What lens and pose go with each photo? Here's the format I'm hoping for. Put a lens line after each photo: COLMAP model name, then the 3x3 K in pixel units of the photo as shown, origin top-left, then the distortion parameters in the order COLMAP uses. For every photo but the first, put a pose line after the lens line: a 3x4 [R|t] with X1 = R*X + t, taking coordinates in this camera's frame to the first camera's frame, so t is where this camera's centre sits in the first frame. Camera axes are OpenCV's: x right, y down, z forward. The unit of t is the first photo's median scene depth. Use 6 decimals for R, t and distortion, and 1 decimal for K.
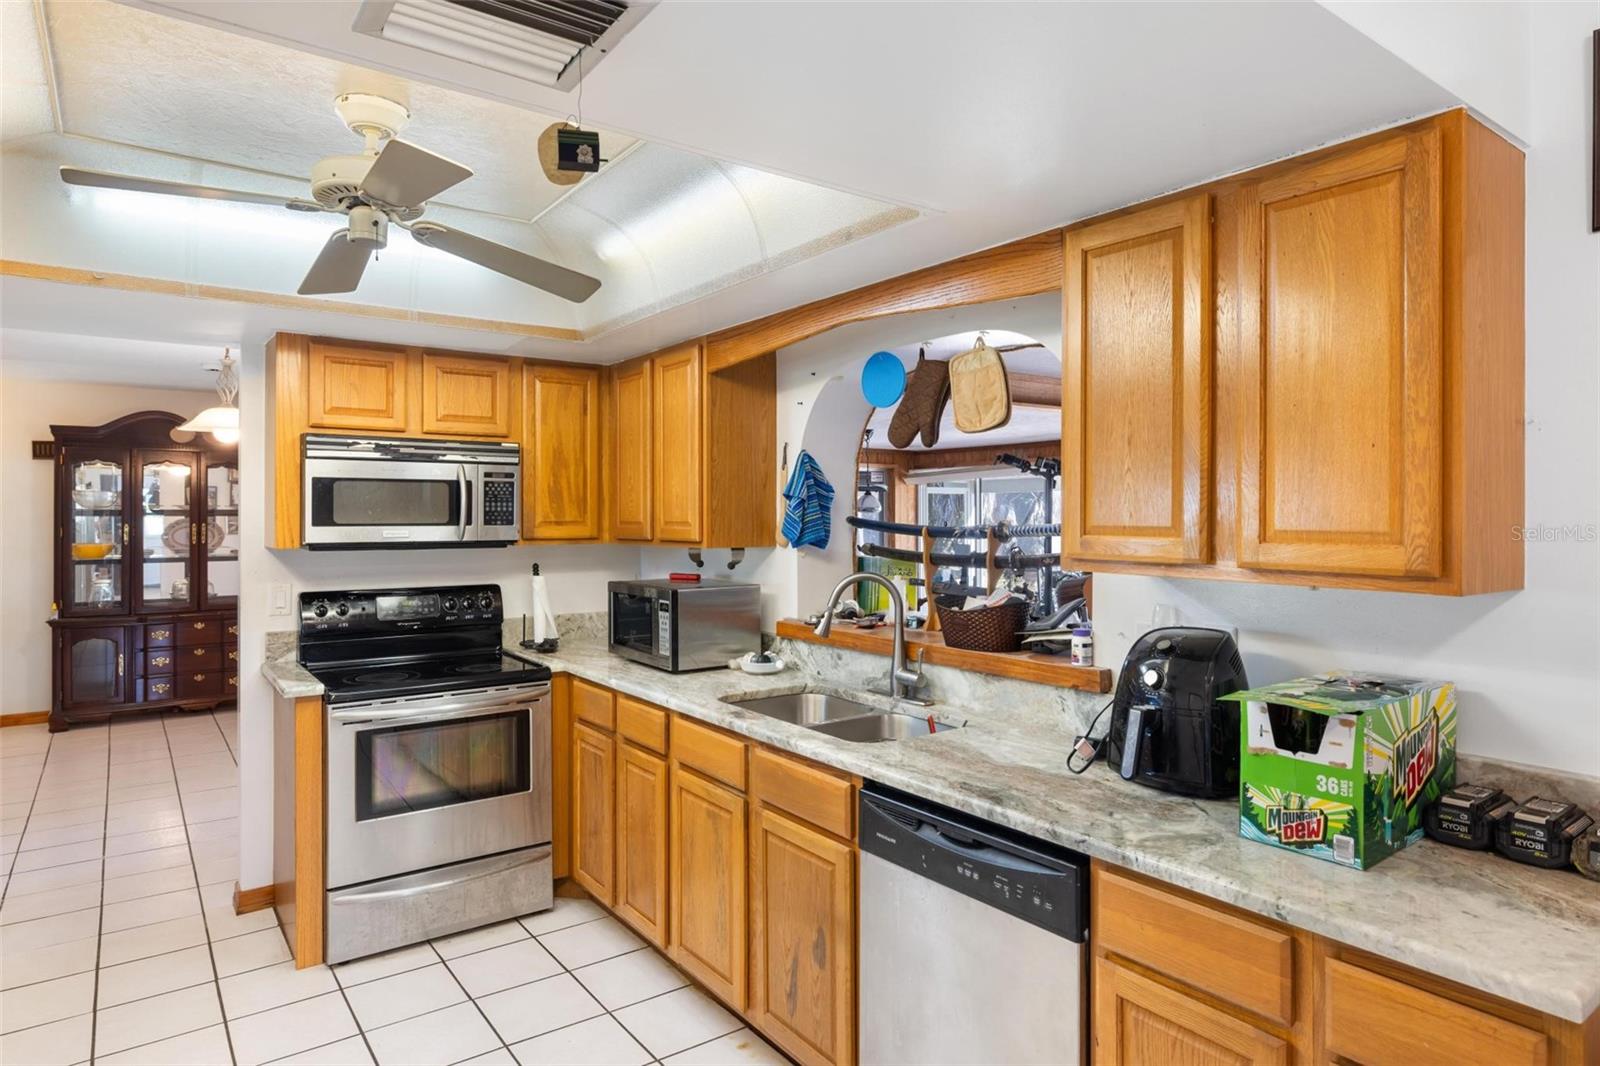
lens RADIAL K [[918.7, 0, 803.8], [0, 918.7, 521.9], [0, 0, 1]] dist [0.001558, -0.000036]
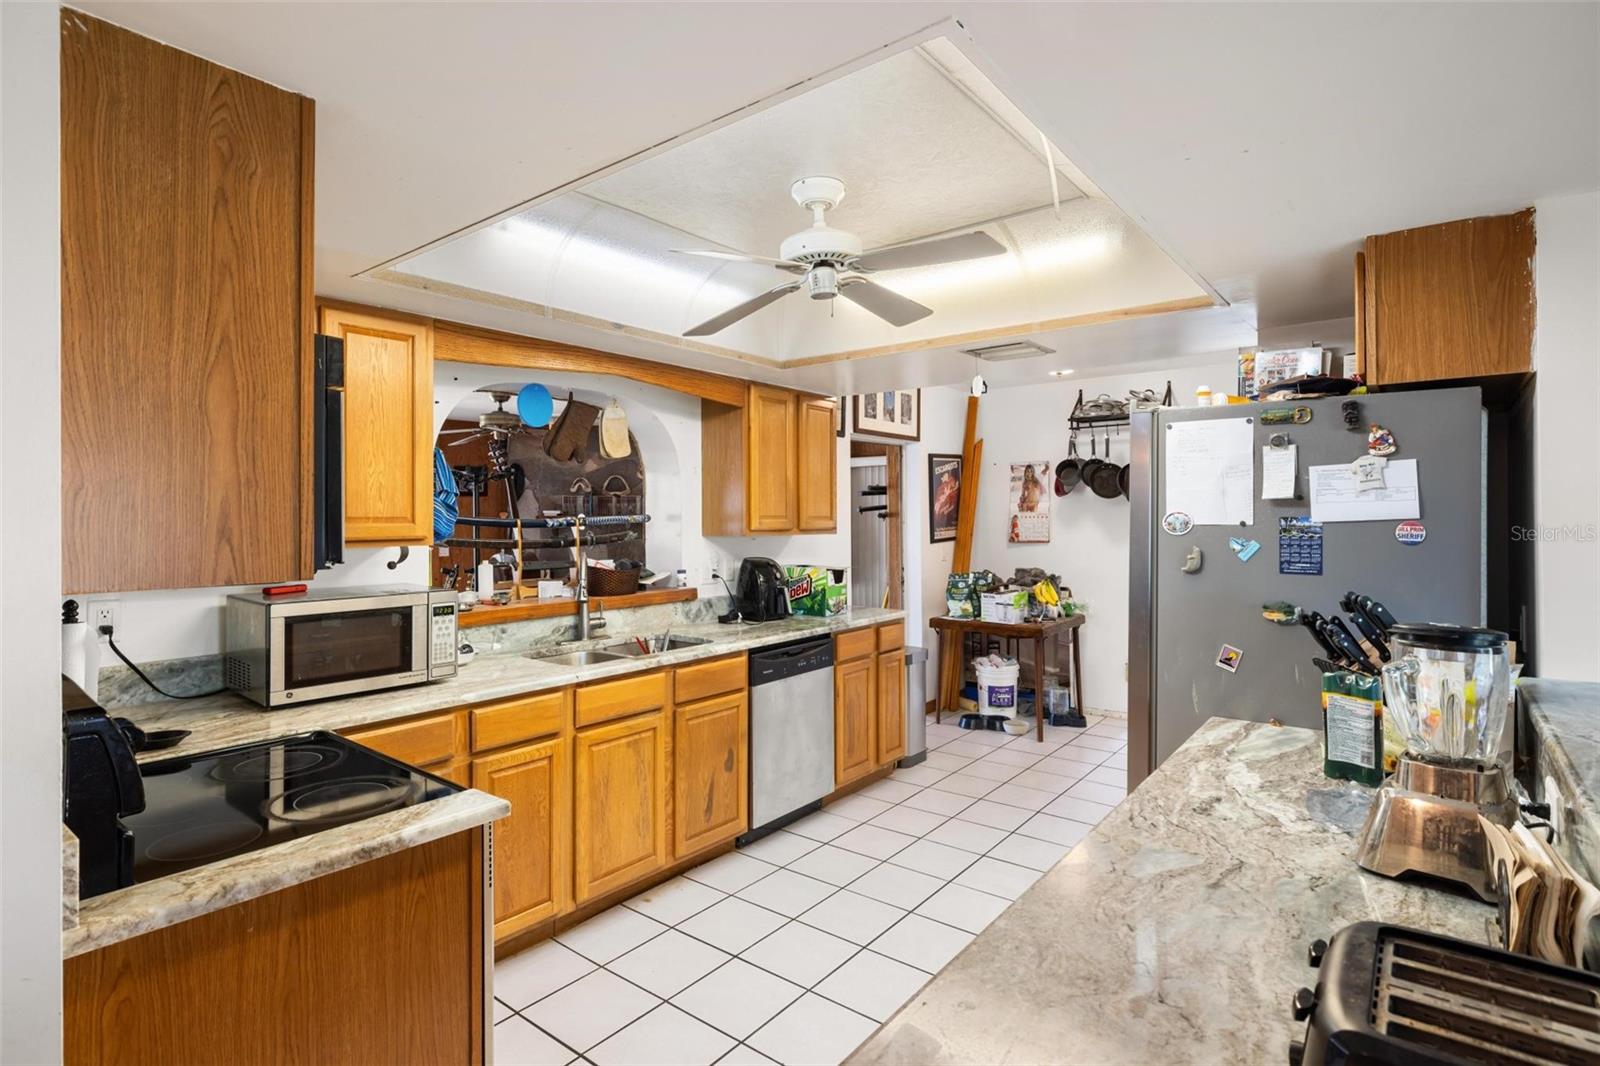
lens RADIAL K [[796.9, 0, 800.3], [0, 796.9, 521.5], [0, 0, 1]] dist [-0.005074, 0.000558]
pose [[-0.263418, -0.008945, 0.964640, -1.462034], [0.005152, 0.999930, 0.010679, -0.002323], [-0.964668, 0.007783, -0.263354, 1.264747]]
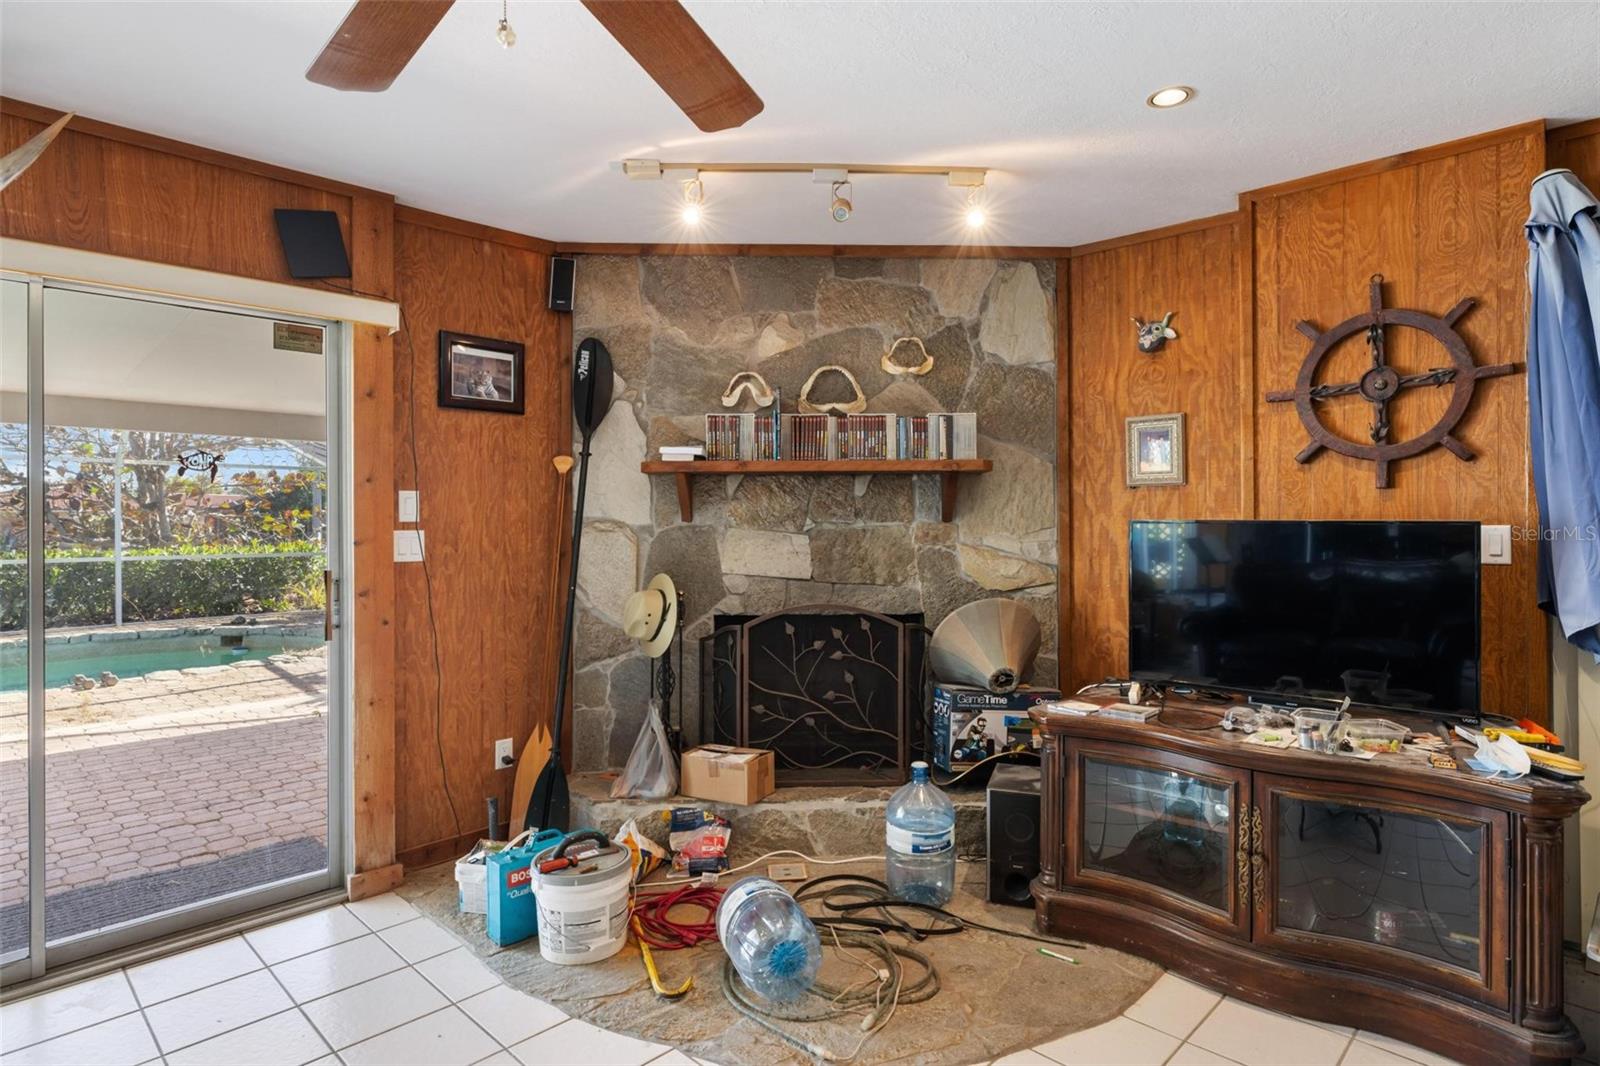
lens RADIAL K [[864.3, 0, 799.2], [0, 864.3, 523.0], [0, 0, 1]] dist [-0.000841, 0.000600]
pose [[-0.163035, 0.002567, 0.986617, 0.780557], [0.004881, 0.999986, -0.001795, 0.120134], [-0.986608, 0.004523, -0.163046, 1.446121]]
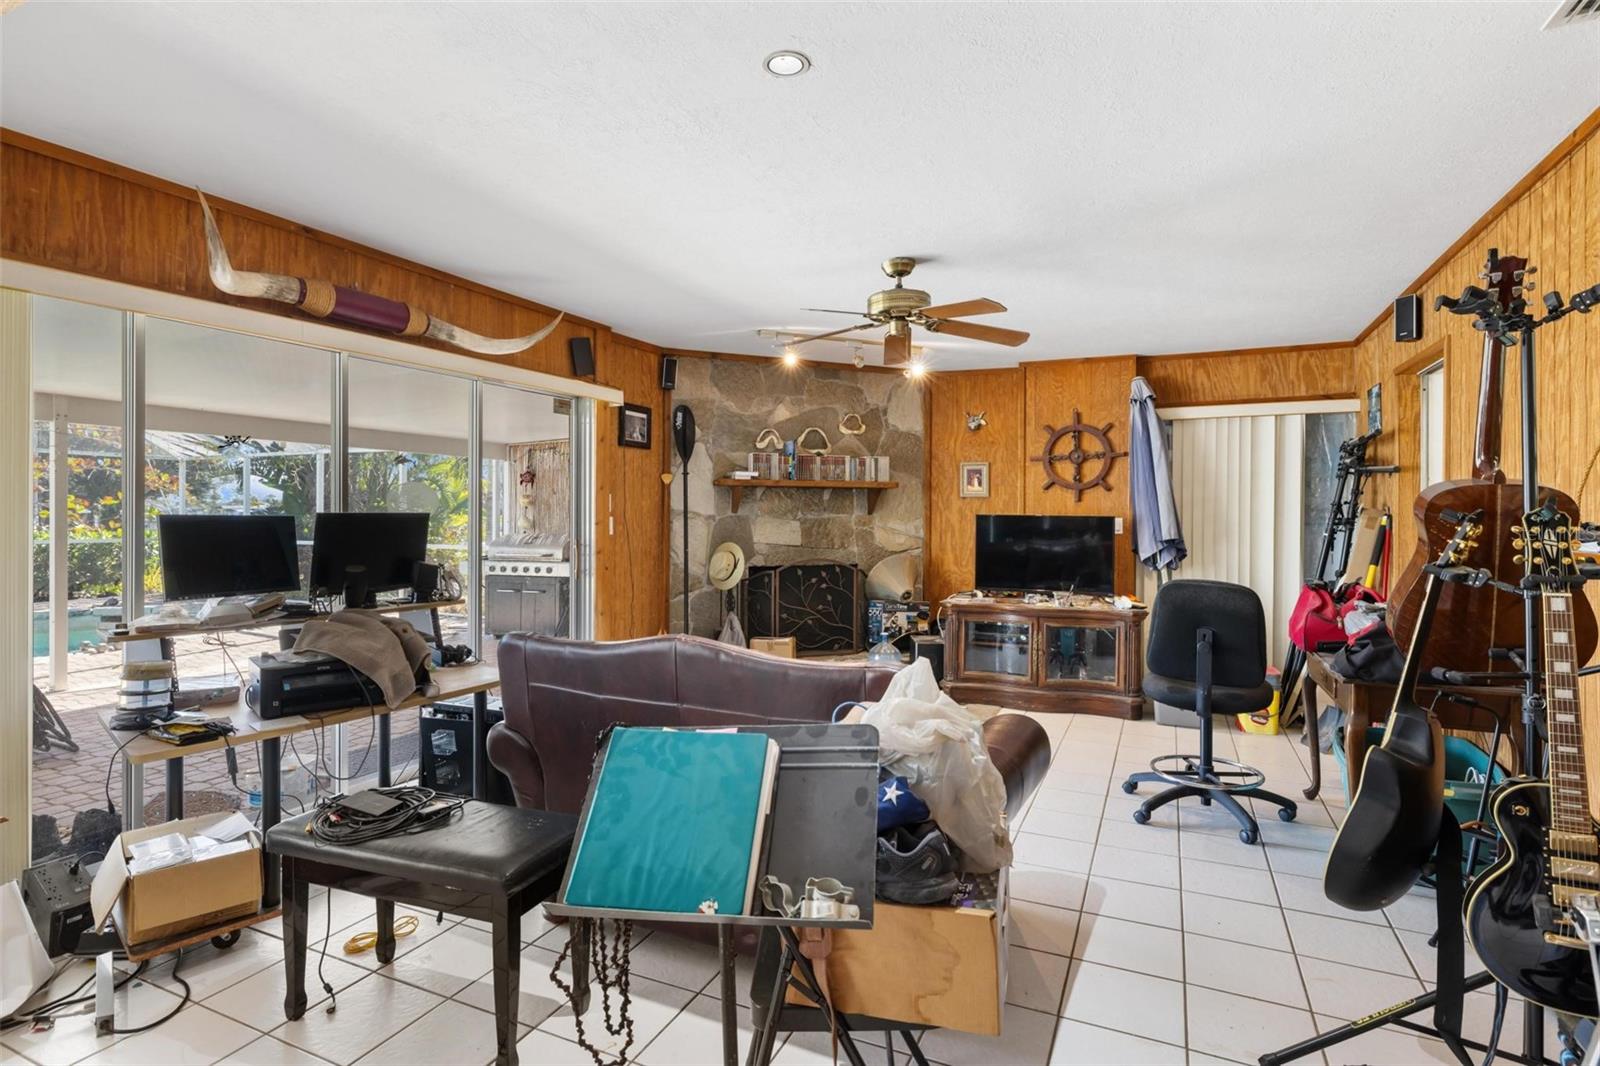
lens RADIAL K [[796.9, 0, 805.4], [0, 796.9, 522.6], [0, 0, 1]] dist [-0.005074, 0.000558]
pose [[-0.486074, -0.008312, 0.873878, -0.002183], [-0.003690, 0.999965, 0.007459, 0.124491], [-0.873910, 0.000401, -0.486088, 2.487623]]
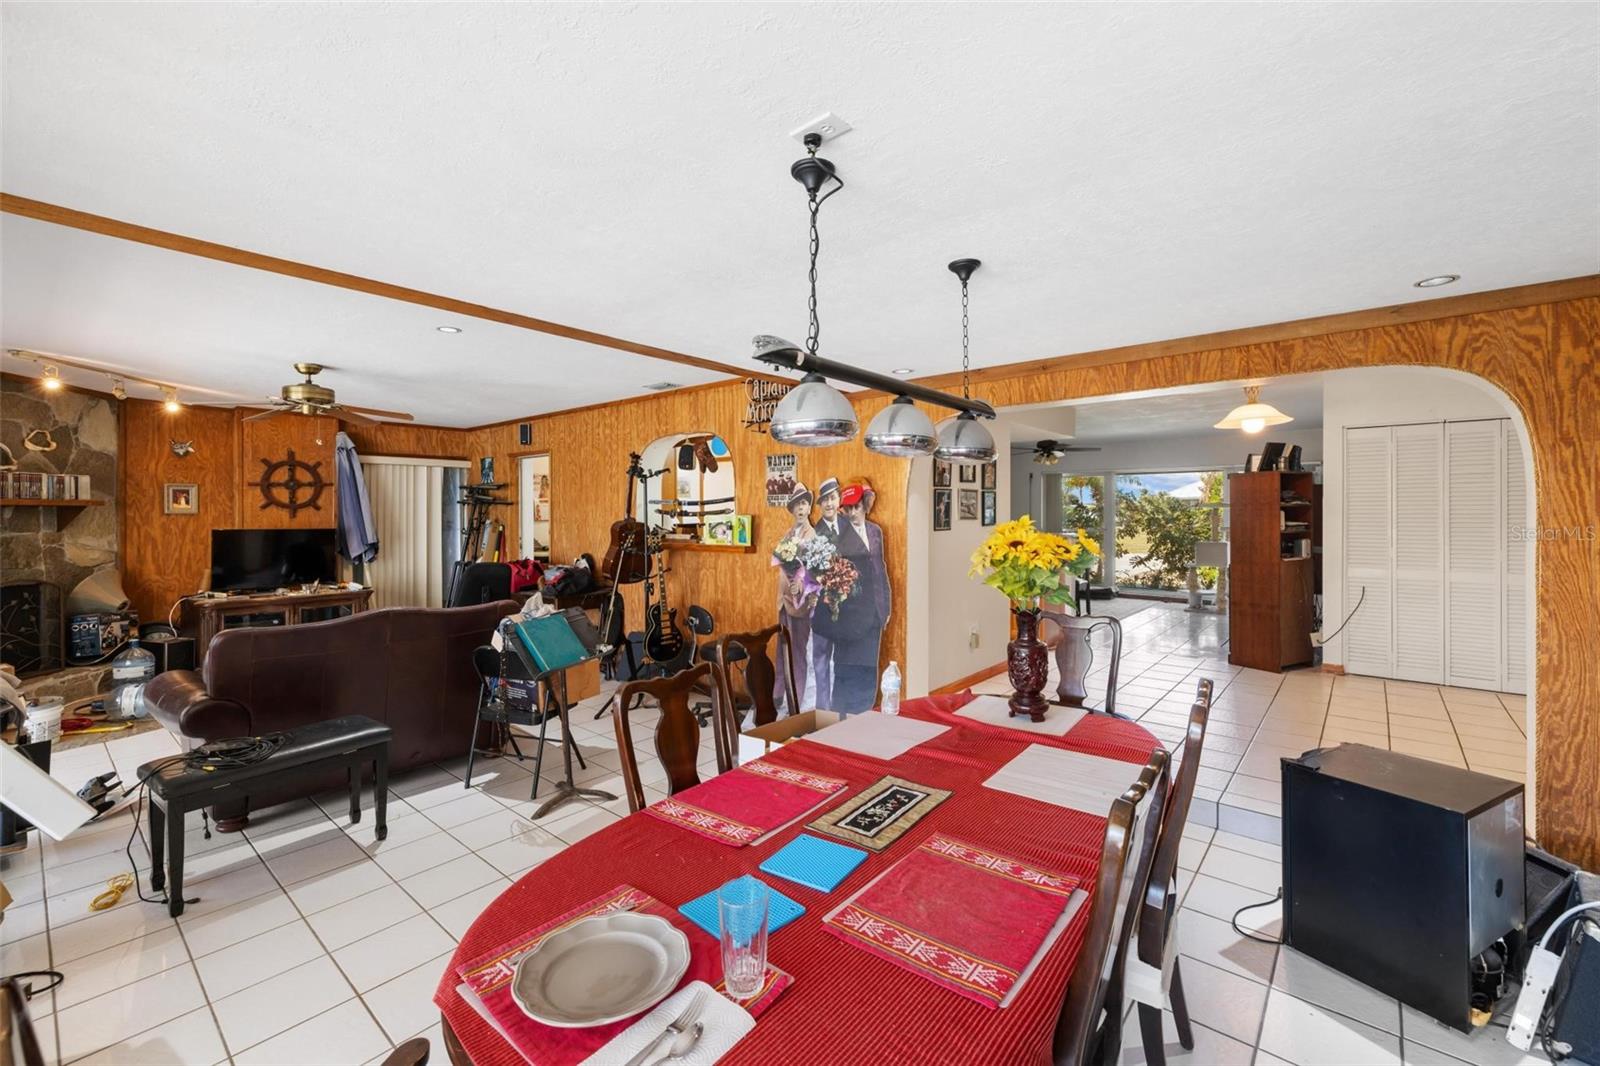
lens RADIAL K [[665.1, 0, 800.3], [0, 665.1, 513.4], [0, 0, 1]] dist [-0.002876, -0.000405]
pose [[-0.972961, 0.003610, -0.230942, 0.345793], [0.003488, 0.999993, 0.000934, 0.056873], [0.230944, 0.000103, -0.972967, 3.831171]]
